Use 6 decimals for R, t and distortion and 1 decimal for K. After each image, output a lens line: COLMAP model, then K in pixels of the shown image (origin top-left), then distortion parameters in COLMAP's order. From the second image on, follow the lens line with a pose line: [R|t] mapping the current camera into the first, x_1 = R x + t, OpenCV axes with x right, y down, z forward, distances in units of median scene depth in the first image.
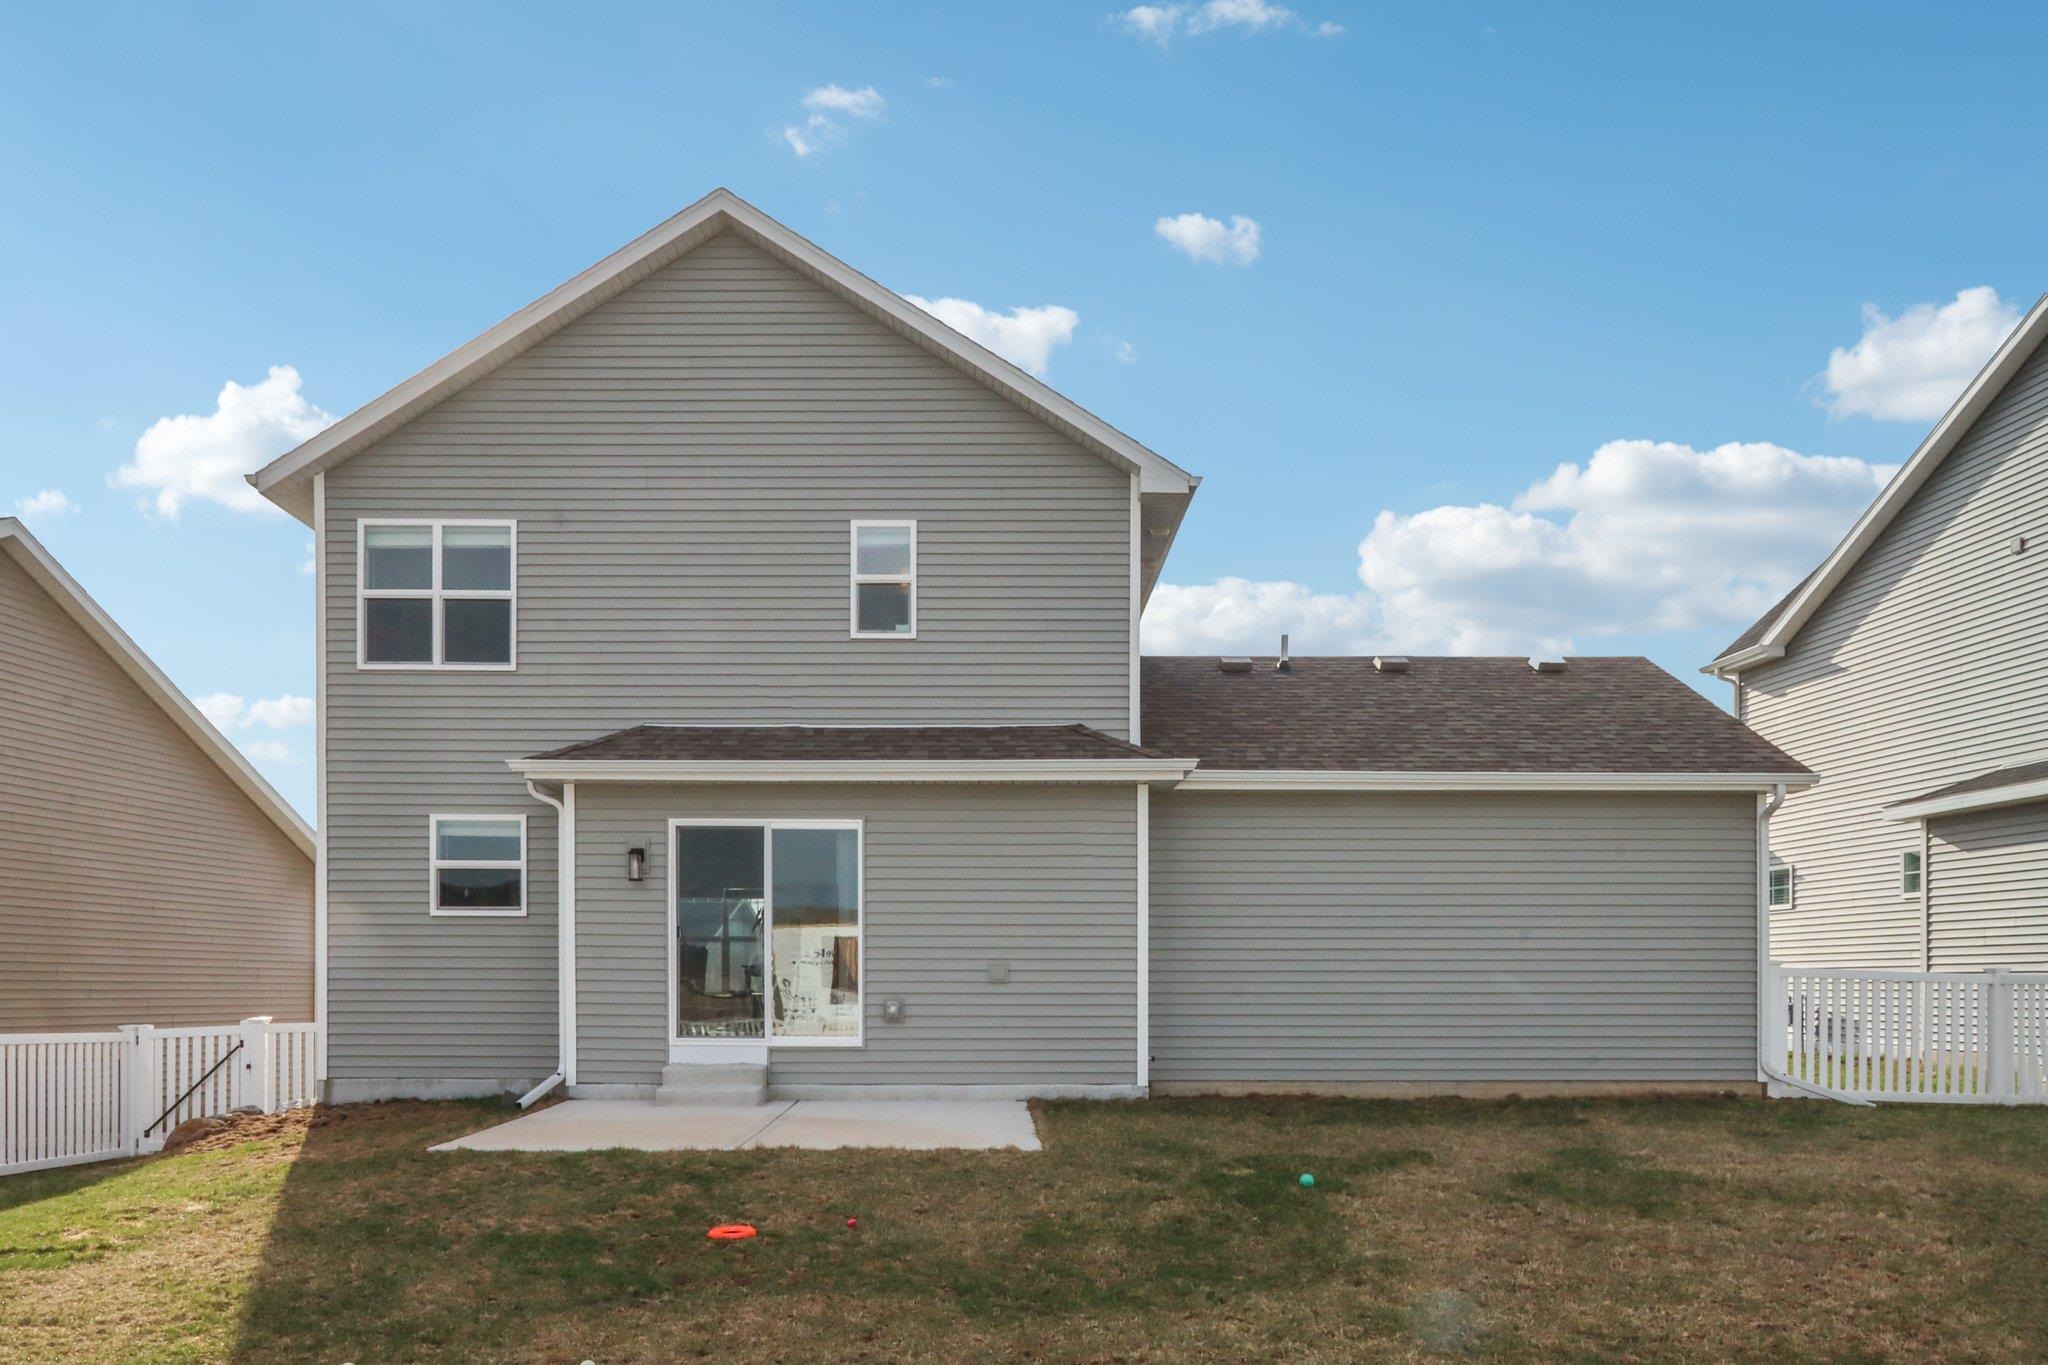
lens RADIAL K [[1474.9, 0, 989.4], [0, 1474.9, 923.6], [0, 0, 1]] dist [0.003189, 0.002728]
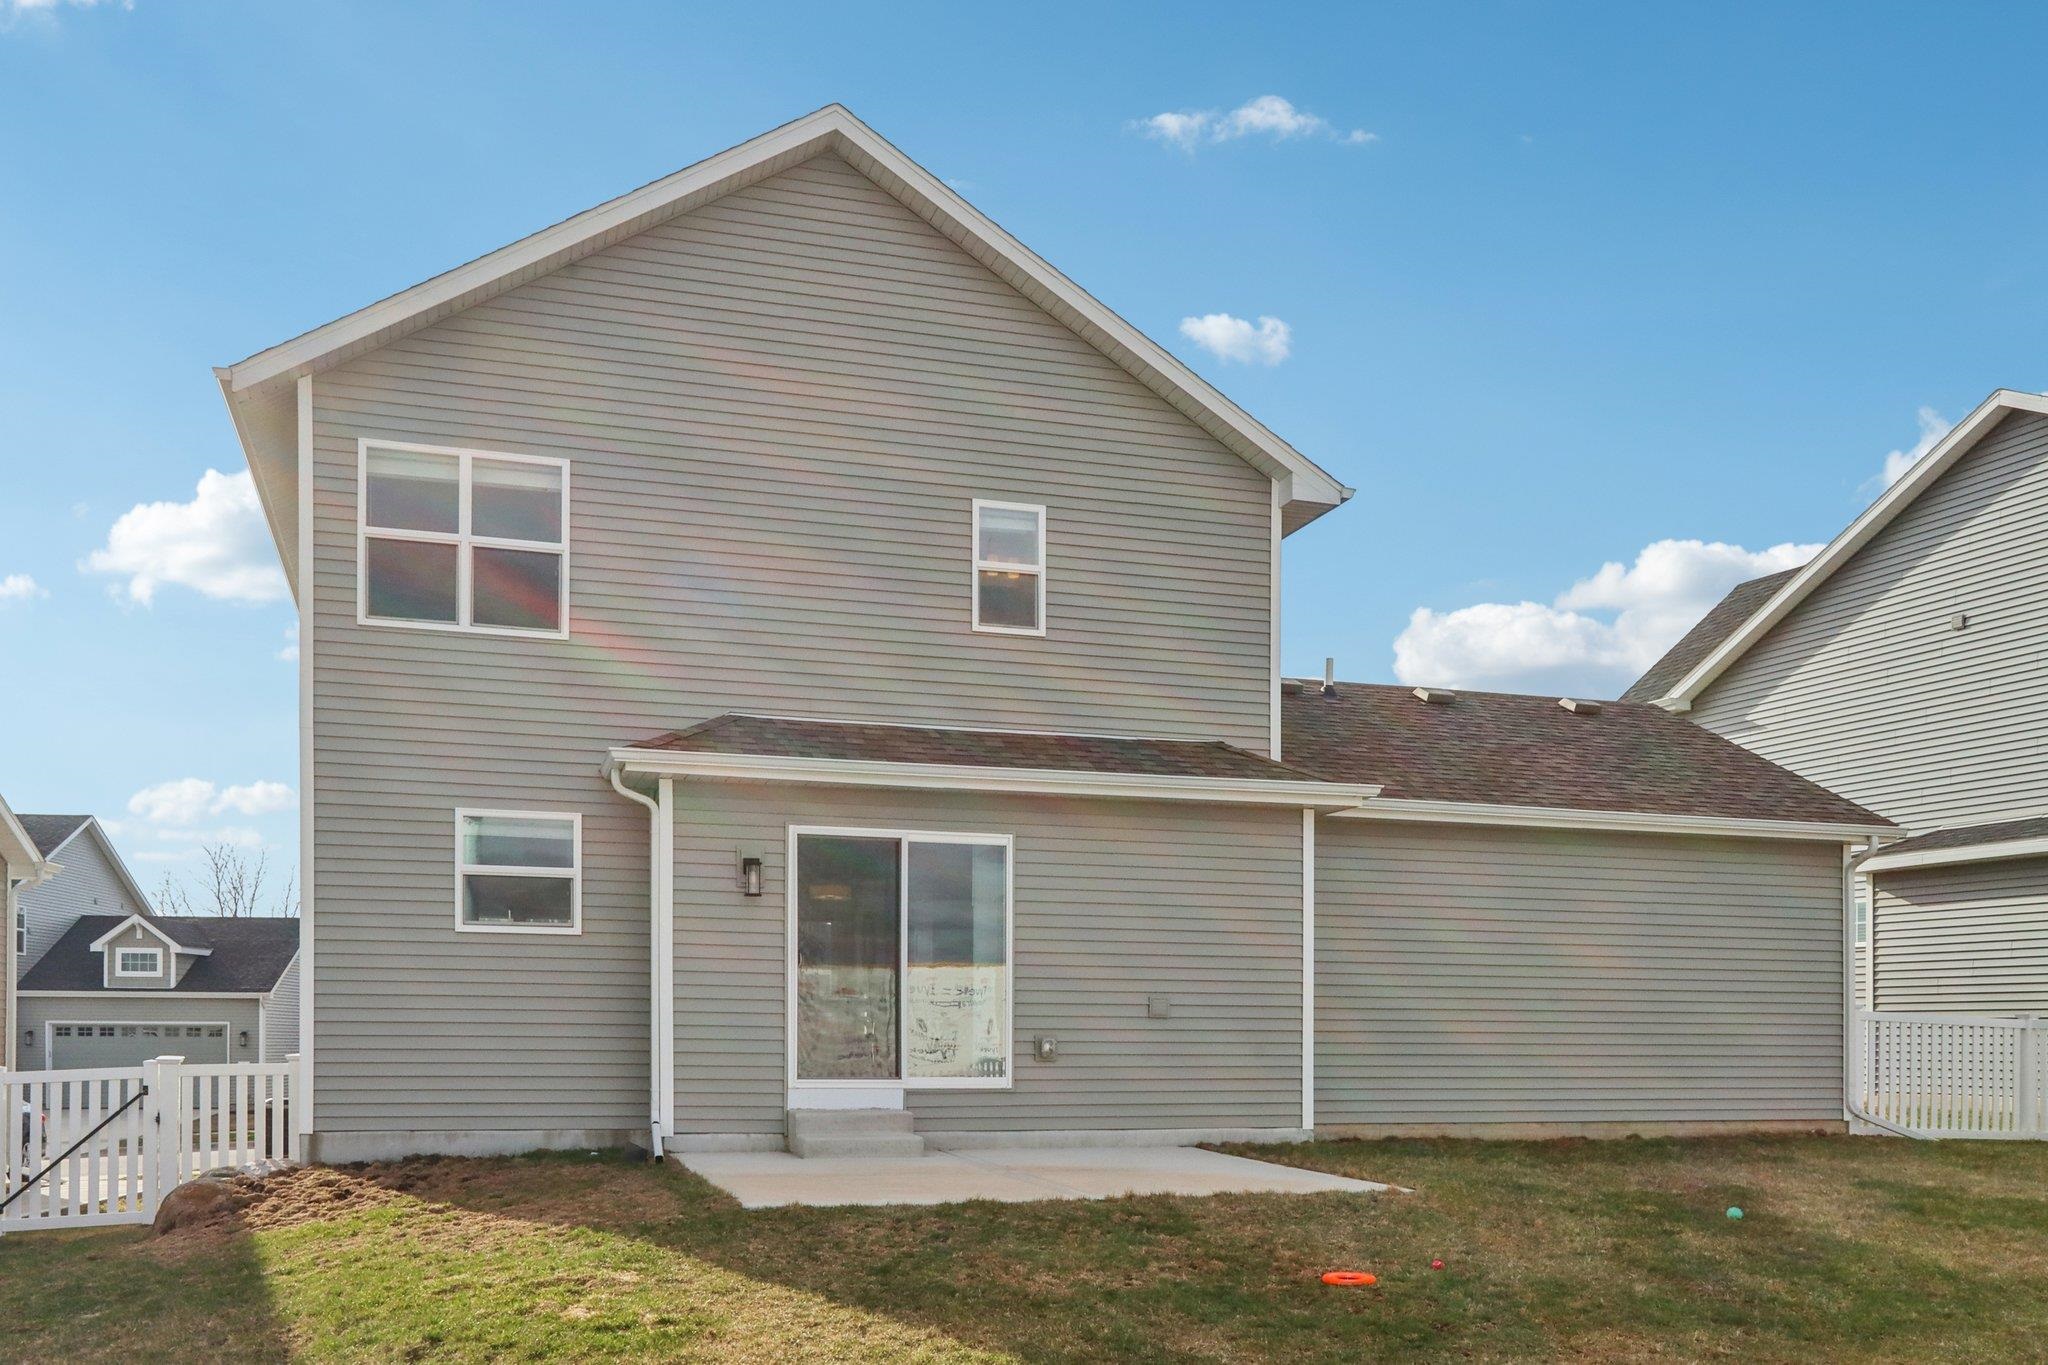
lens RADIAL K [[1656.3, 0, 1030.4], [0, 1656.3, 952.6], [0, 0, 1]] dist [0.008005, 0.001597]
pose [[0.961768, 0.019738, 0.273152, -0.336853], [-0.017956, 0.999798, -0.009023, 0.009281], [-0.273275, 0.003773, 0.961929, 0.029051]]
